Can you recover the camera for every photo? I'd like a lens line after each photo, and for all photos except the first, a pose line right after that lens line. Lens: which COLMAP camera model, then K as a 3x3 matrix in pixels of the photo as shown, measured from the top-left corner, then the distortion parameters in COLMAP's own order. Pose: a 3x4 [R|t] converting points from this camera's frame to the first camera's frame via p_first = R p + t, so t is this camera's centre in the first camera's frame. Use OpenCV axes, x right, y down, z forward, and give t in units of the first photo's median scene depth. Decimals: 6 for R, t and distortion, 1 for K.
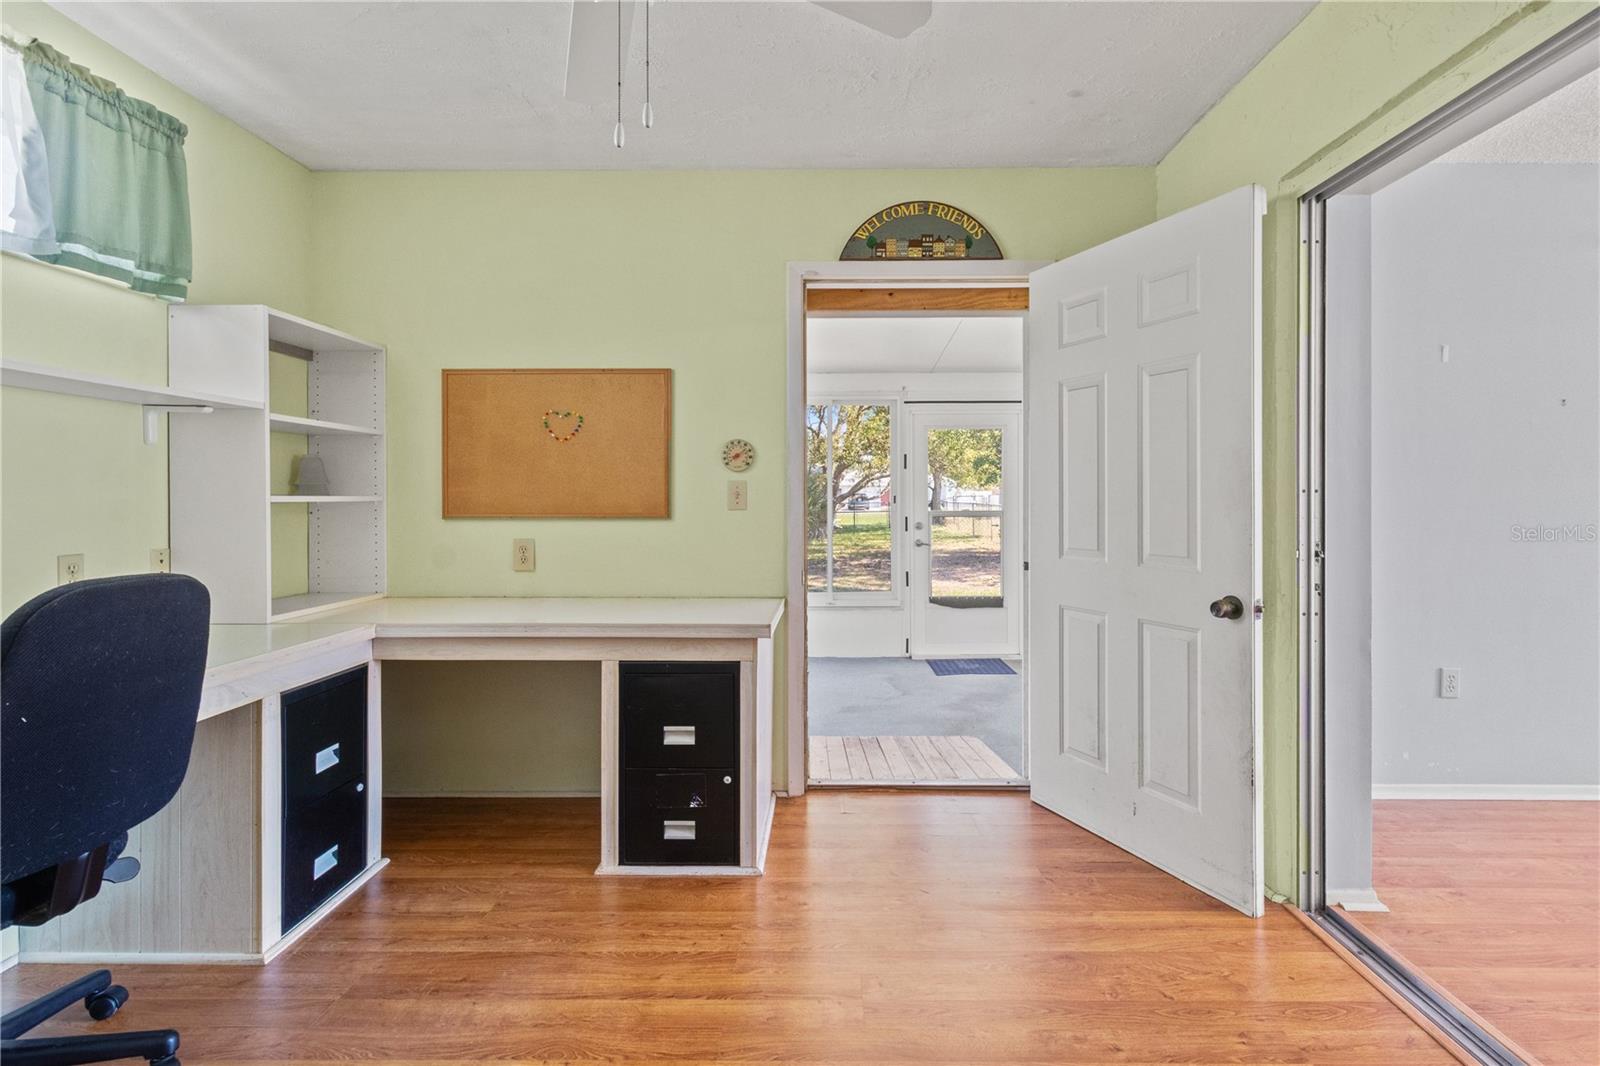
lens RADIAL K [[766.1, 0, 811.8], [0, 766.1, 524.6], [0, 0, 1]] dist [-0.000358, -0.000081]
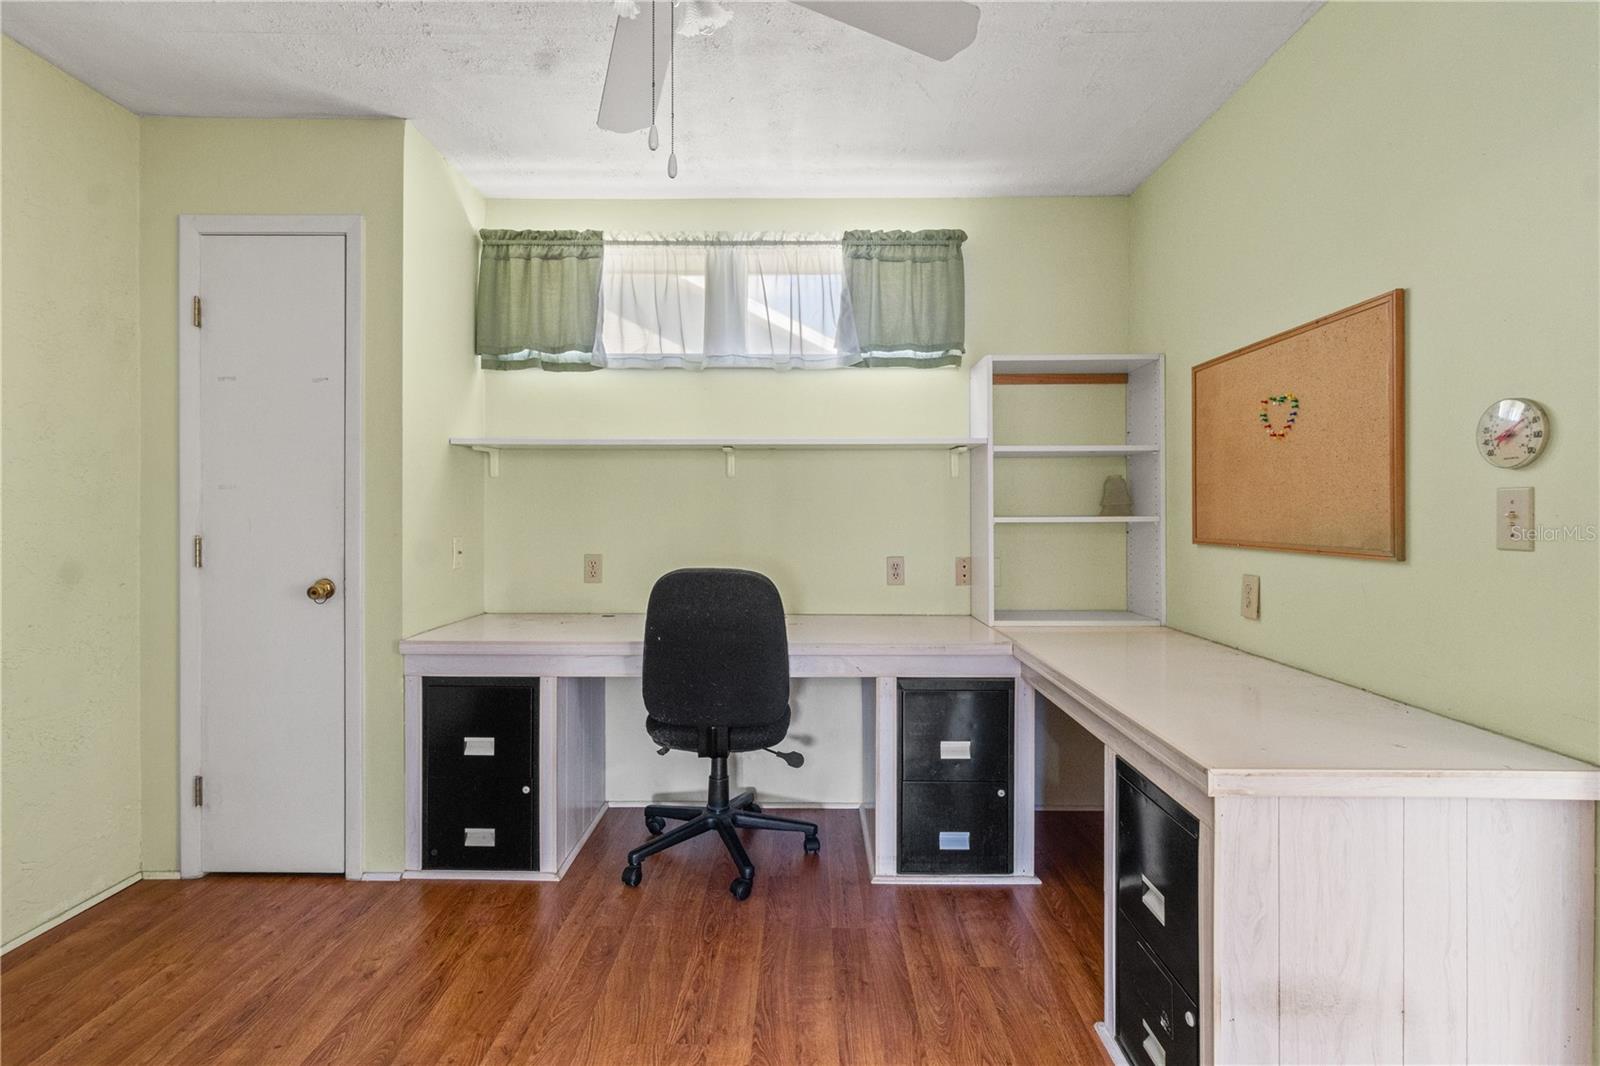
lens RADIAL K [[761.5, 0, 800.0], [0, 761.5, 533.0], [0, 0, 1]] dist [0.002239, 0.000026]
pose [[0.000735, 0.027680, -0.999617, 0.446638], [-0.031432, 0.999124, 0.027643, -0.036002], [0.999506, 0.031400, 0.001605, 0.698899]]
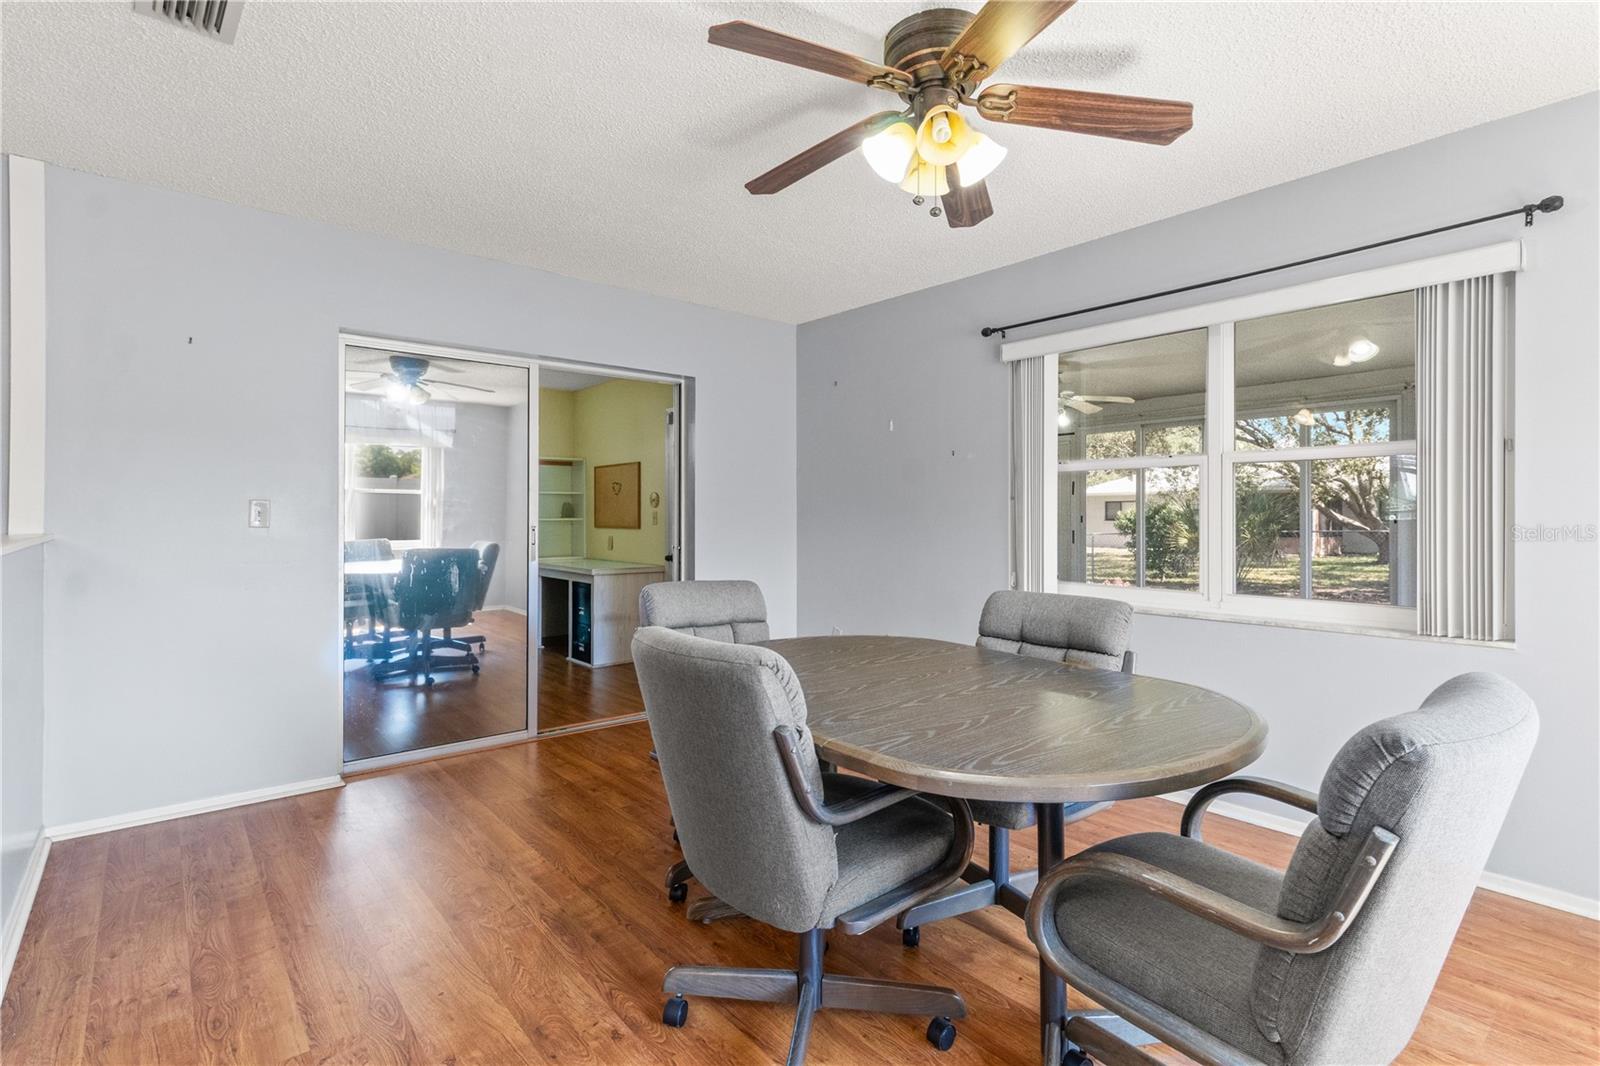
lens RADIAL K [[766.1, 0, 811.8], [0, 766.1, 524.6], [0, 0, 1]] dist [-0.000358, -0.000081]
pose [[0.657124, 0.008377, -0.753736, 2.300316], [-0.024879, 0.999634, -0.010580, -0.009646], [0.753372, 0.025704, 0.657092, -0.128716]]
